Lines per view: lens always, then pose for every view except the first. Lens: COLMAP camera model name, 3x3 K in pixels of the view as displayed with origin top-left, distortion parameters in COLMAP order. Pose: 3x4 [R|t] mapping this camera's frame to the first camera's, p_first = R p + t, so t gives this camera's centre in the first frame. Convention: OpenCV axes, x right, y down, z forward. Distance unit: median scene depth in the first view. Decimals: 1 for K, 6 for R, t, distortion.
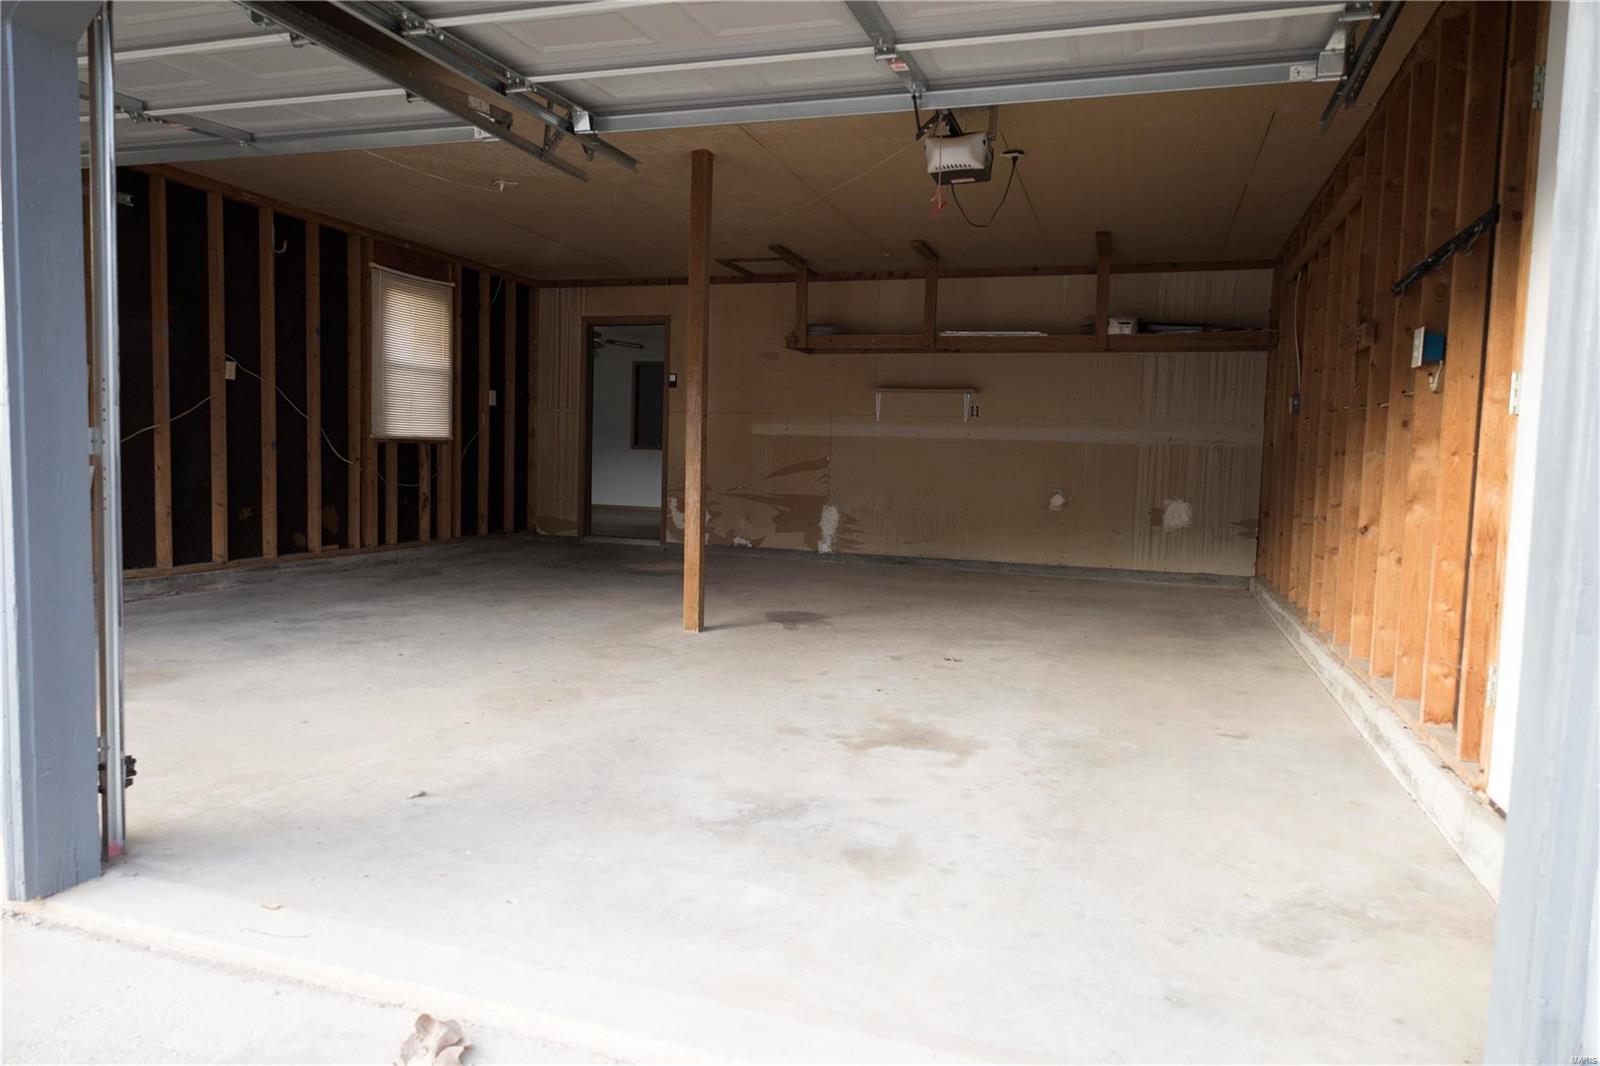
lens RADIAL K [[1075.7, 0, 804.2], [0, 1075.7, 522.8], [0, 0, 1]] dist [0.042959, -0.013864]
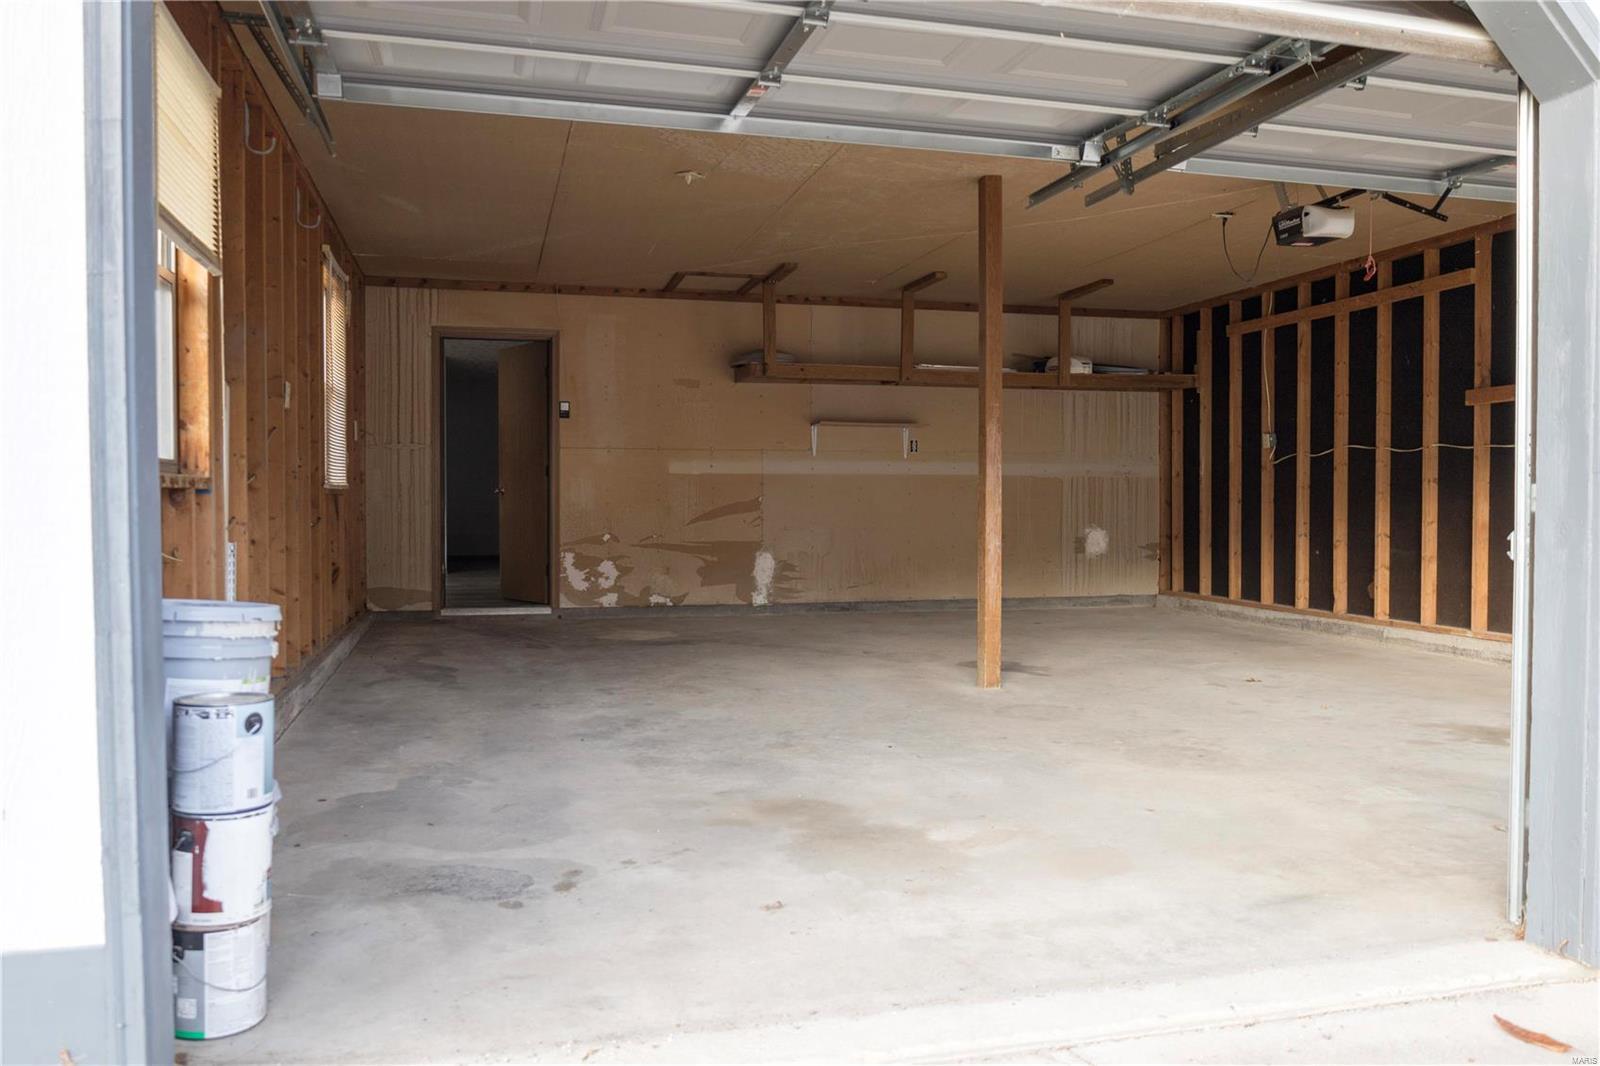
lens RADIAL K [[1228.9, 0, 810.2], [0, 1228.9, 534.0], [0, 0, 1]] dist [-0.004996, 0.003096]
pose [[0.834432, -0.046425, 0.549152, -0.507825], [0.057506, 0.998341, -0.002981, -0.025632], [-0.548102, 0.034066, 0.835717, 0.127616]]
